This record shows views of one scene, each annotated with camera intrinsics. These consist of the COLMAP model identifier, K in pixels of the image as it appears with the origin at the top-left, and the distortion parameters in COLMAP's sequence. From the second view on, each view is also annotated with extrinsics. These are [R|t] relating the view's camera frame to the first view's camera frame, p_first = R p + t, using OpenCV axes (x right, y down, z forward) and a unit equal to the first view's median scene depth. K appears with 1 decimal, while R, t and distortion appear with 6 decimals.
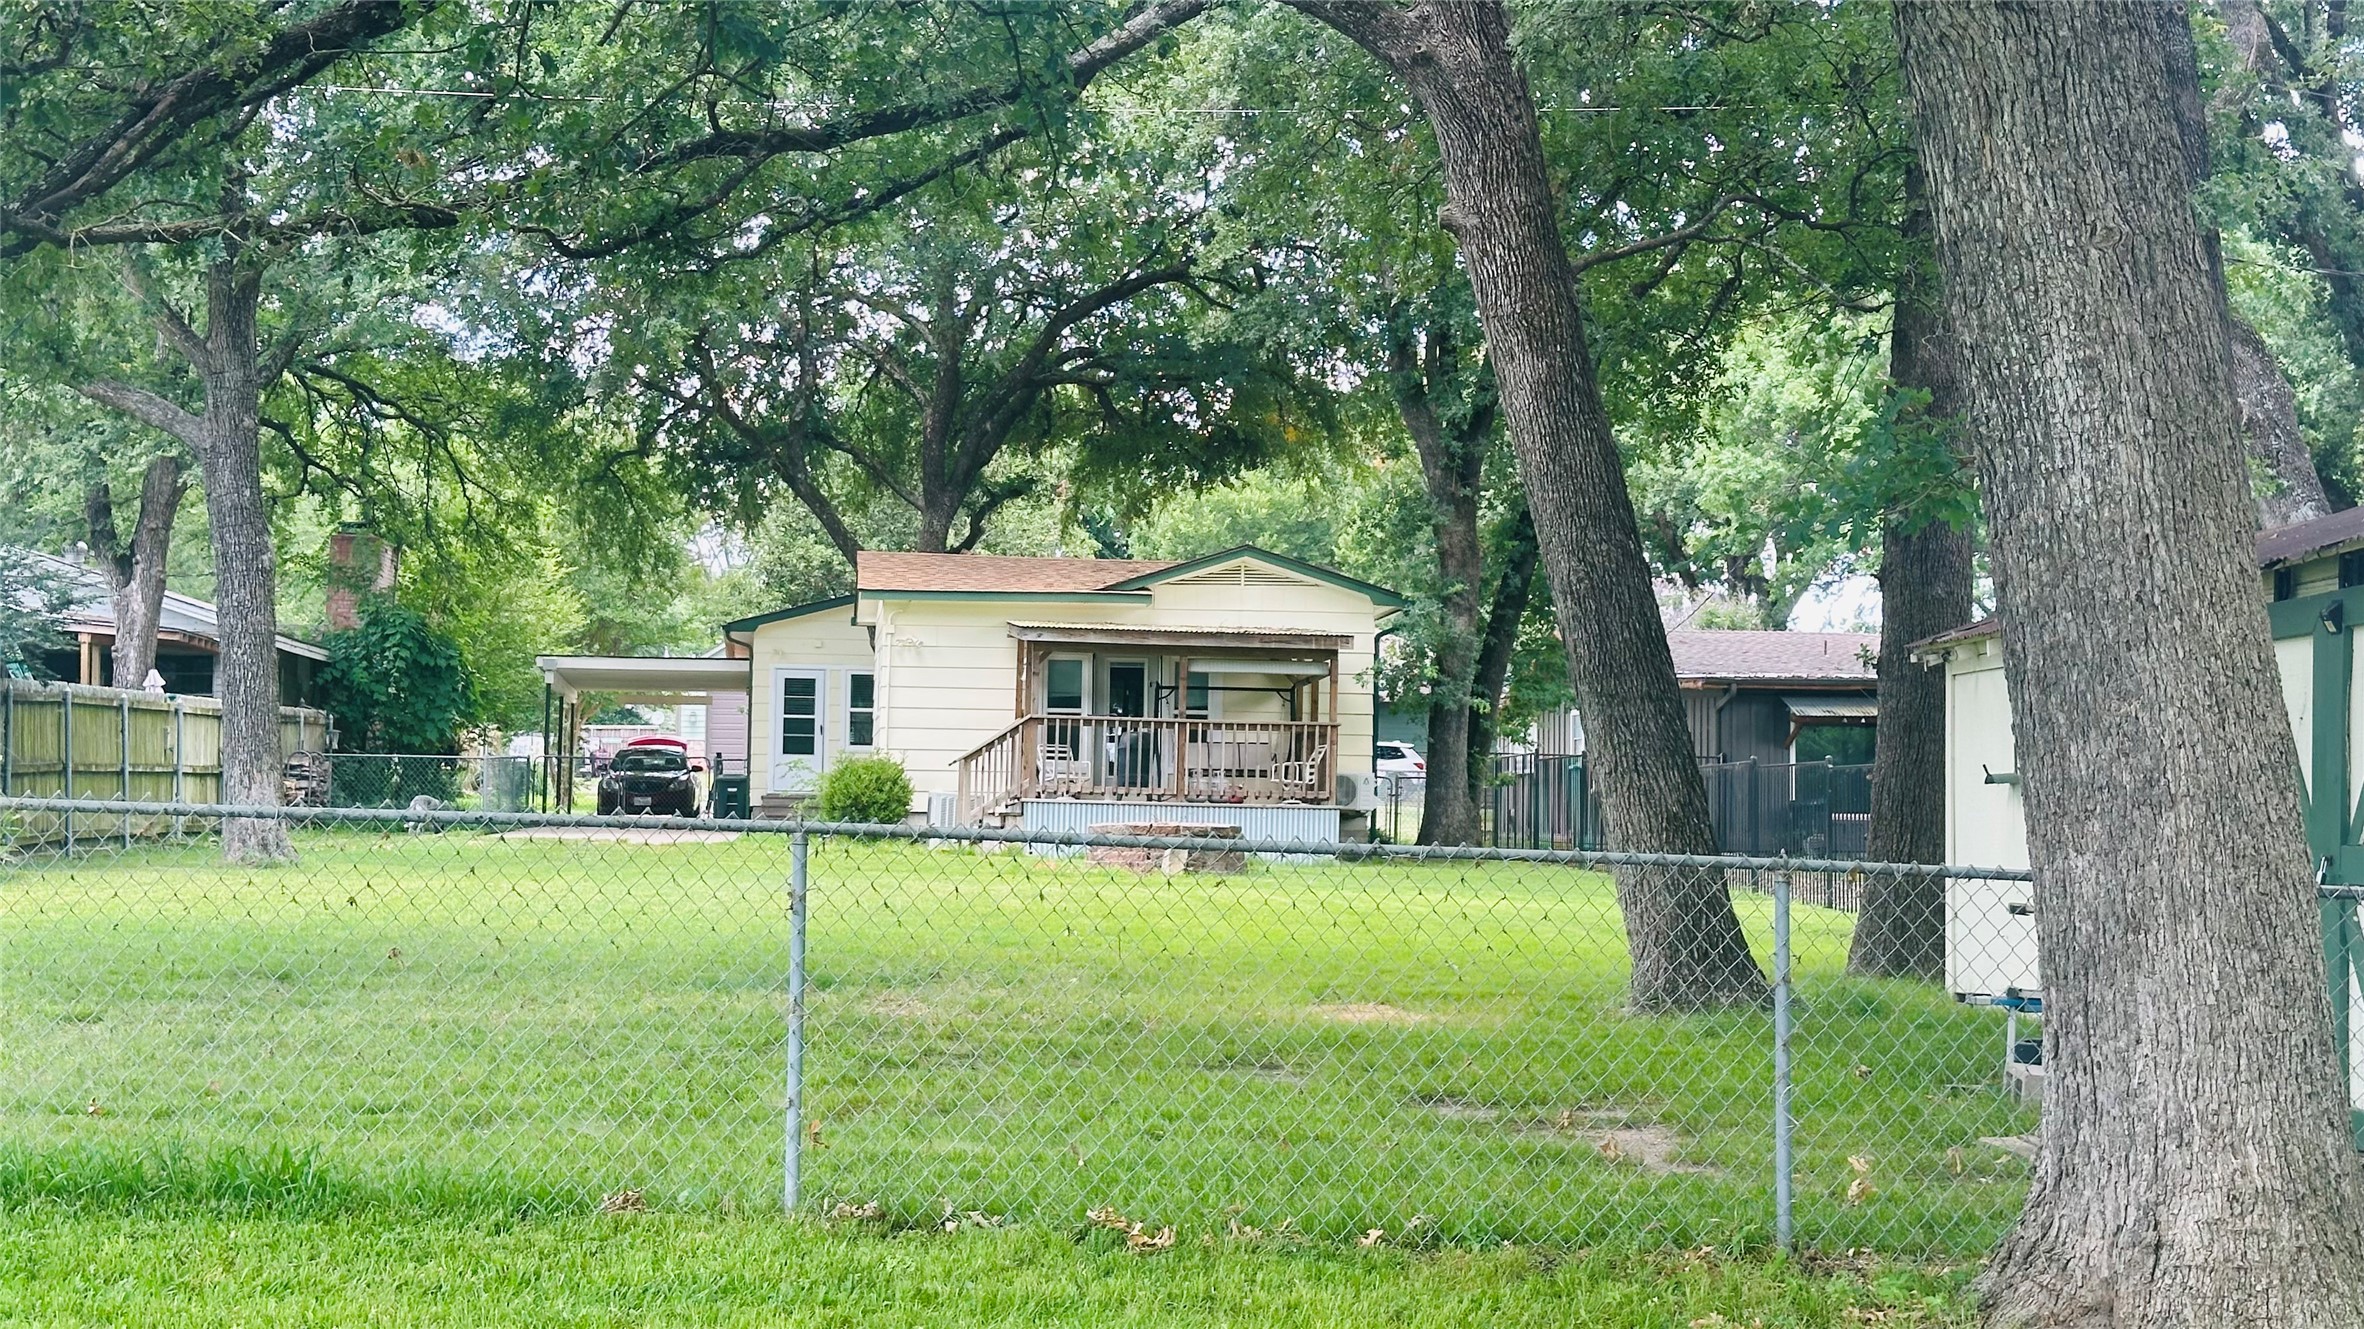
lens RADIAL K [[3327.1, 0, 1182.0], [0, 3327.1, 664.5], [0, 0, 1]] dist [0.131914, 0.013522]
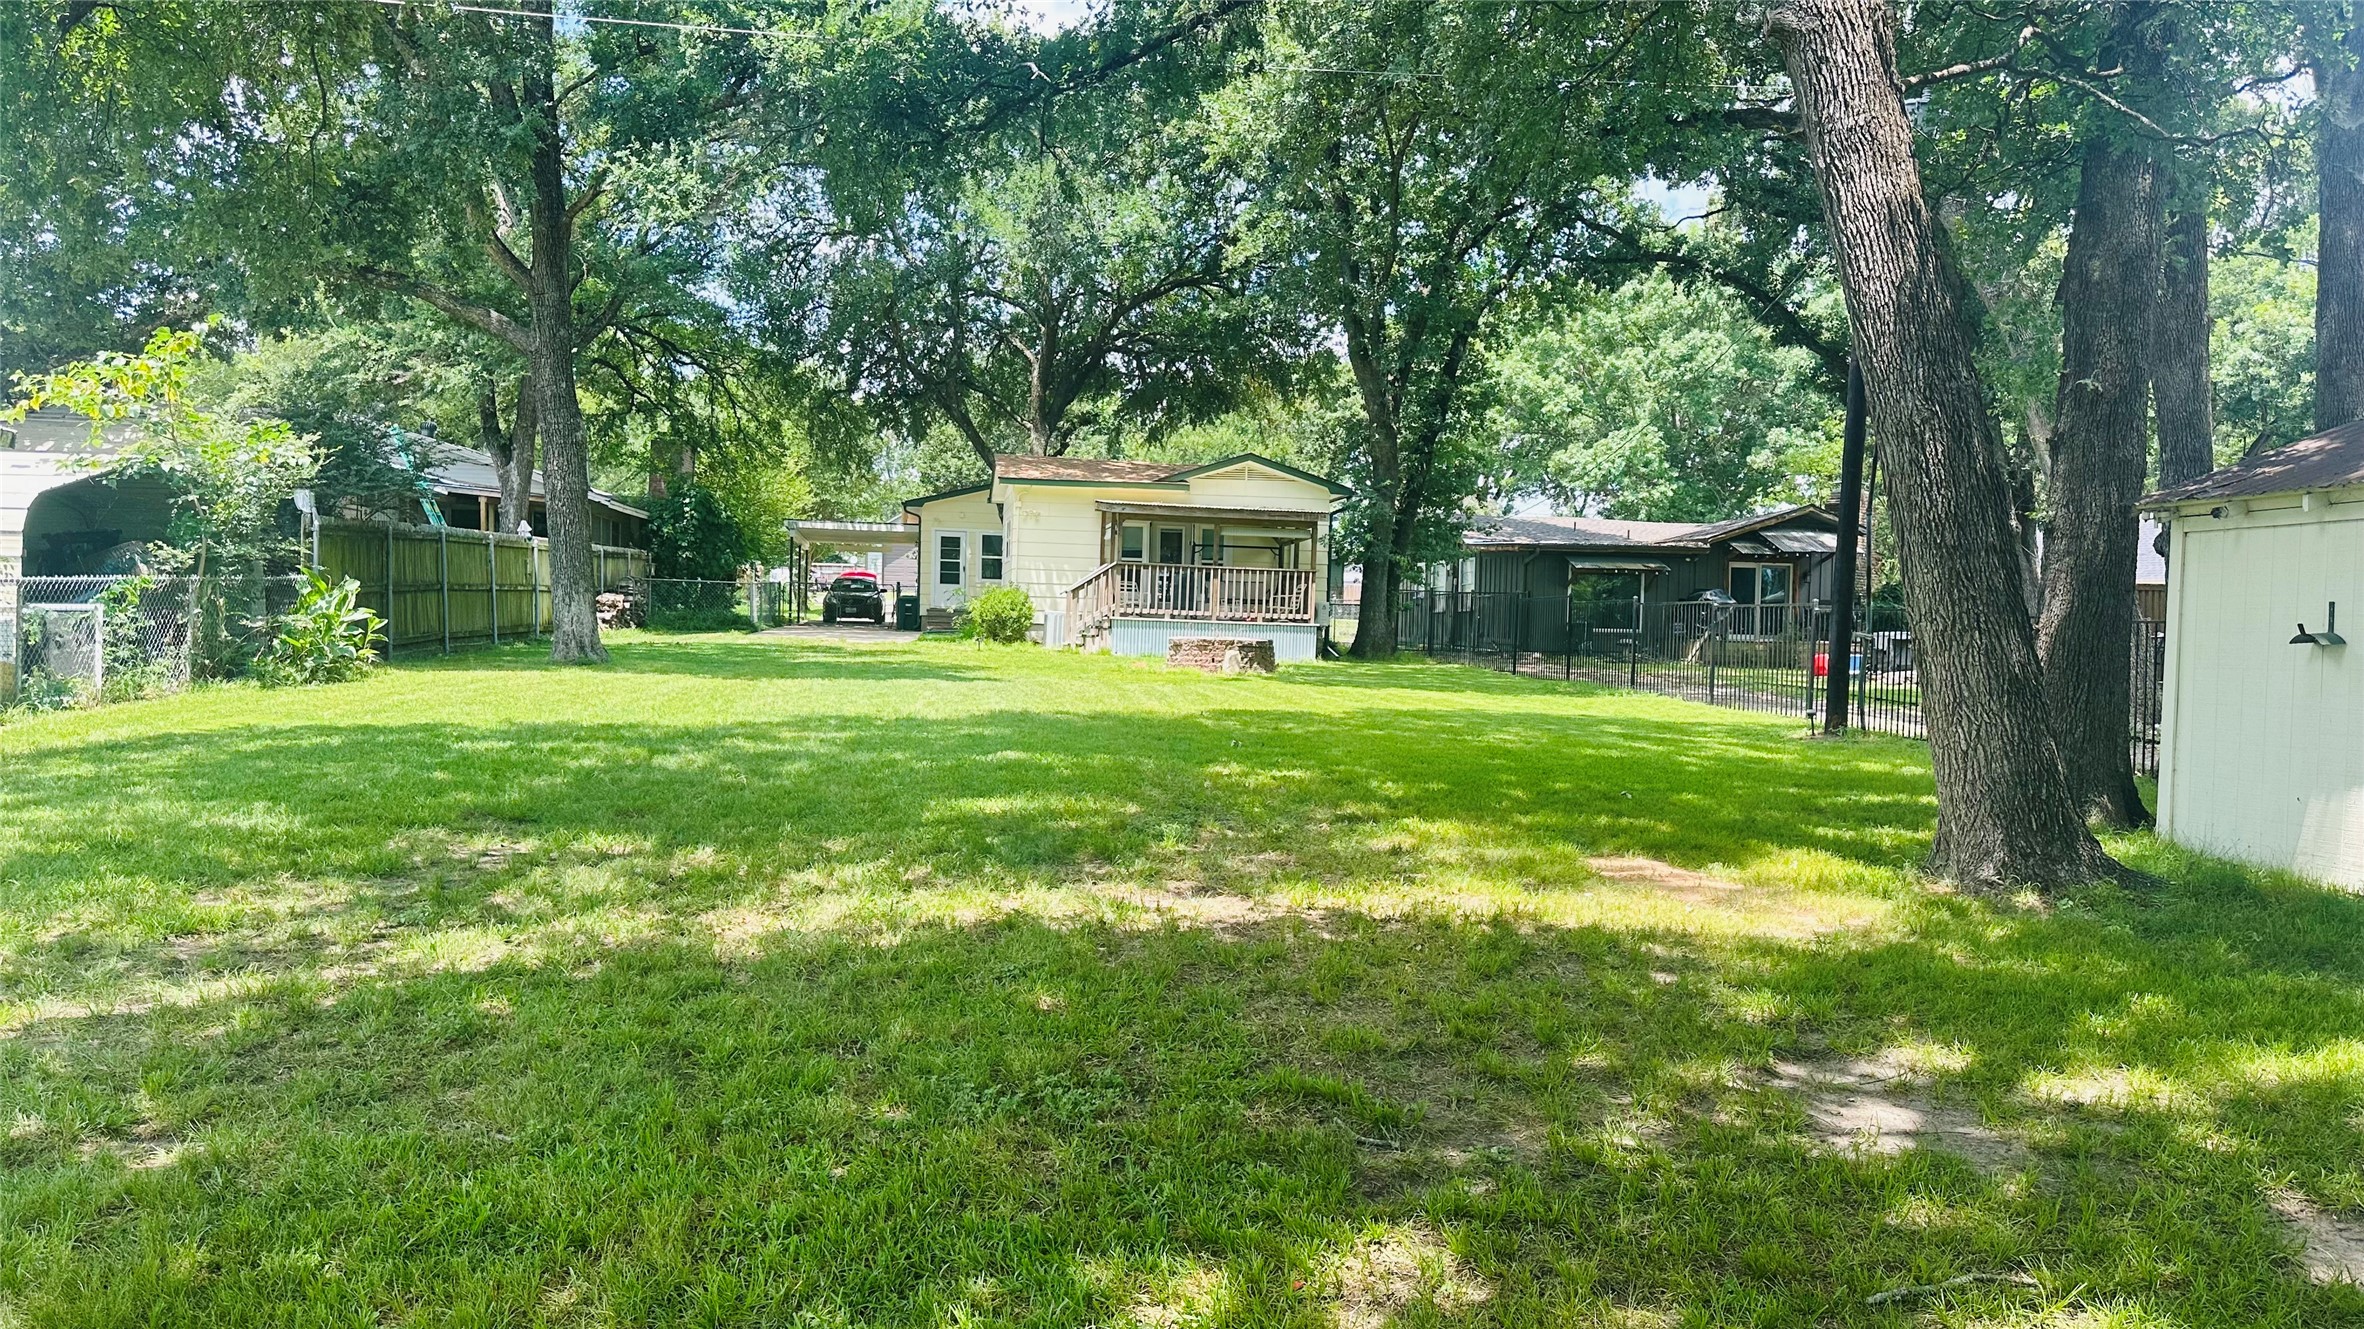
lens RADIAL K [[1673.3, 0, 1209.4], [0, 1673.3, 690.0], [0, 0, 1]] dist [0.128520, -0.000159]
pose [[0.998382, 0.010028, 0.055964, -0.034888], [-0.015037, 0.995845, 0.089811, 0.003169], [-0.054830, -0.090507, 0.994385, 0.181491]]
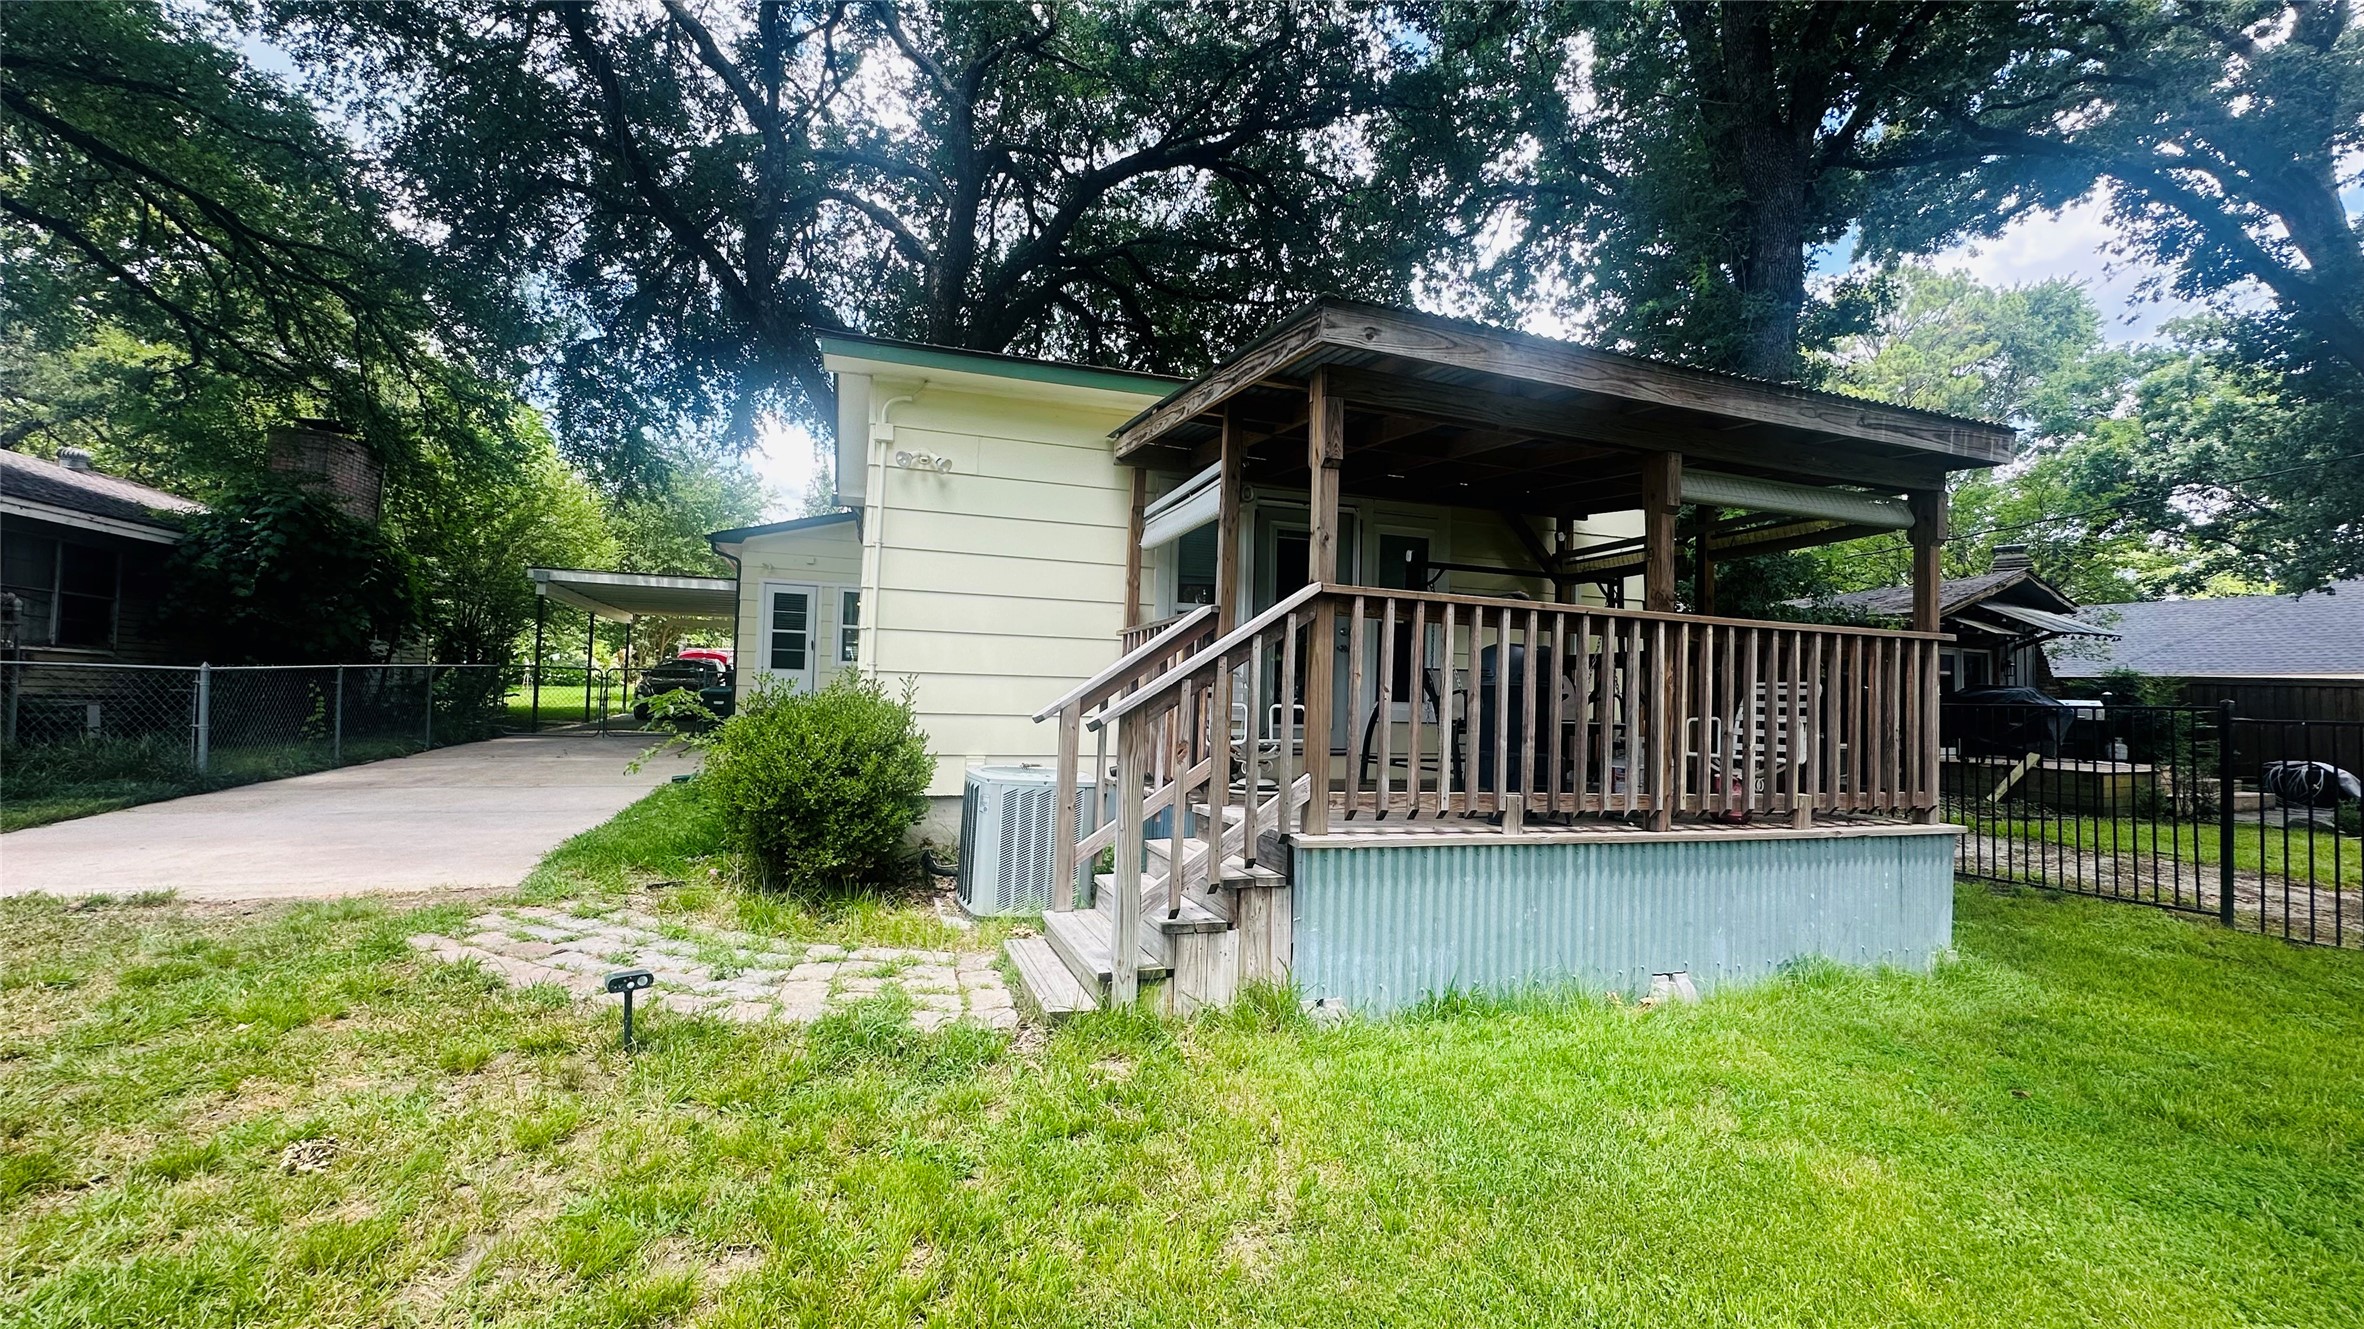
lens RADIAL K [[950.2, 0, 1182.0], [0, 950.2, 664.5], [0, 0, 1]] dist [-0.001983, -0.000116]
pose [[0.976230, 0.020058, 0.215806, -0.060954], [-0.025233, 0.999456, 0.021249, 0.016662], [-0.215262, -0.026189, 0.976205, 0.699532]]
